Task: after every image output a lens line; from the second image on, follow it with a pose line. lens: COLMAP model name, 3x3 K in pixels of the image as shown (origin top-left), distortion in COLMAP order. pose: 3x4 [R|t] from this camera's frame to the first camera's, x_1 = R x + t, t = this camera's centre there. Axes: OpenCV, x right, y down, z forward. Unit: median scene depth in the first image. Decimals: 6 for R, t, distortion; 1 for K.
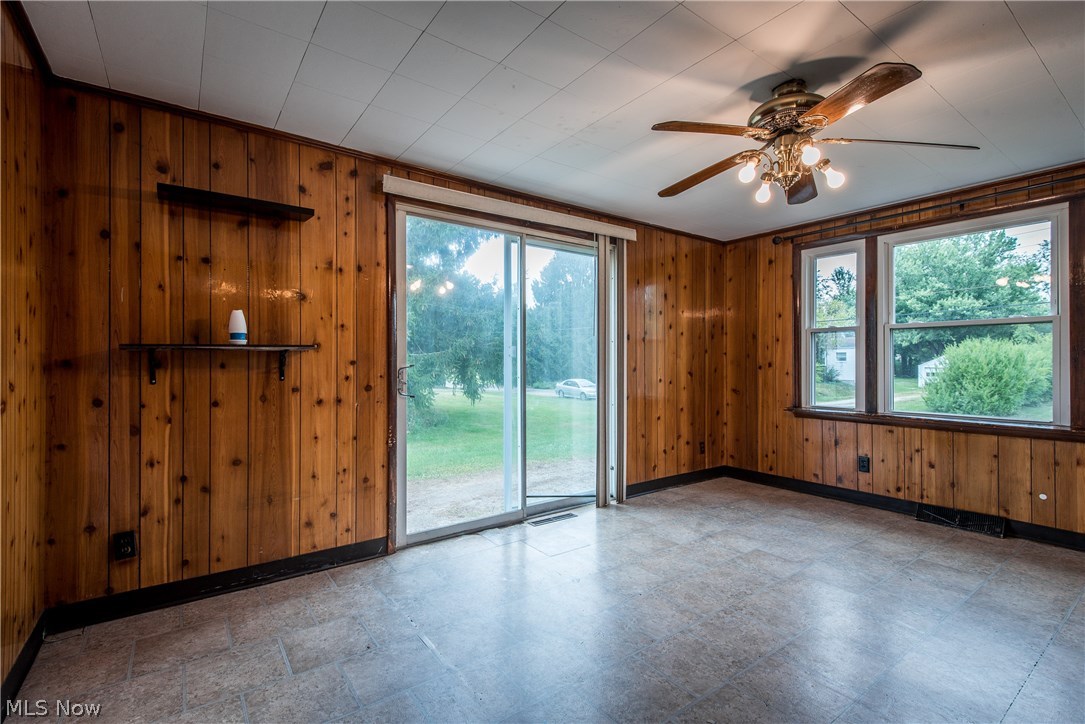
lens RADIAL K [[494.5, 0, 518.0], [0, 494.5, 362.7], [0, 0, 1]] dist [-0.002687, -0.000943]
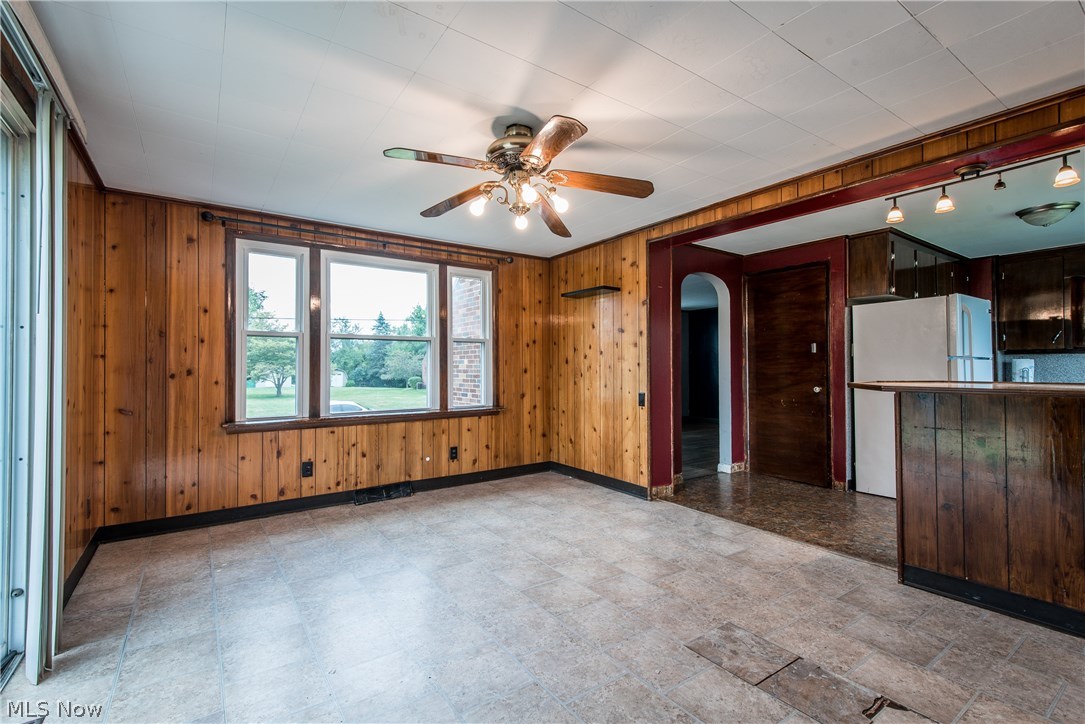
lens RADIAL K [[478.5, 0, 564.2], [0, 478.5, 361.0], [0, 0, 1]] dist [0.015400, -0.000560]
pose [[-0.031405, 0.014192, 0.999406, -0.335321], [0.005332, 0.999887, -0.014032, 0.000328], [-0.999493, 0.004888, -0.031477, 0.552110]]
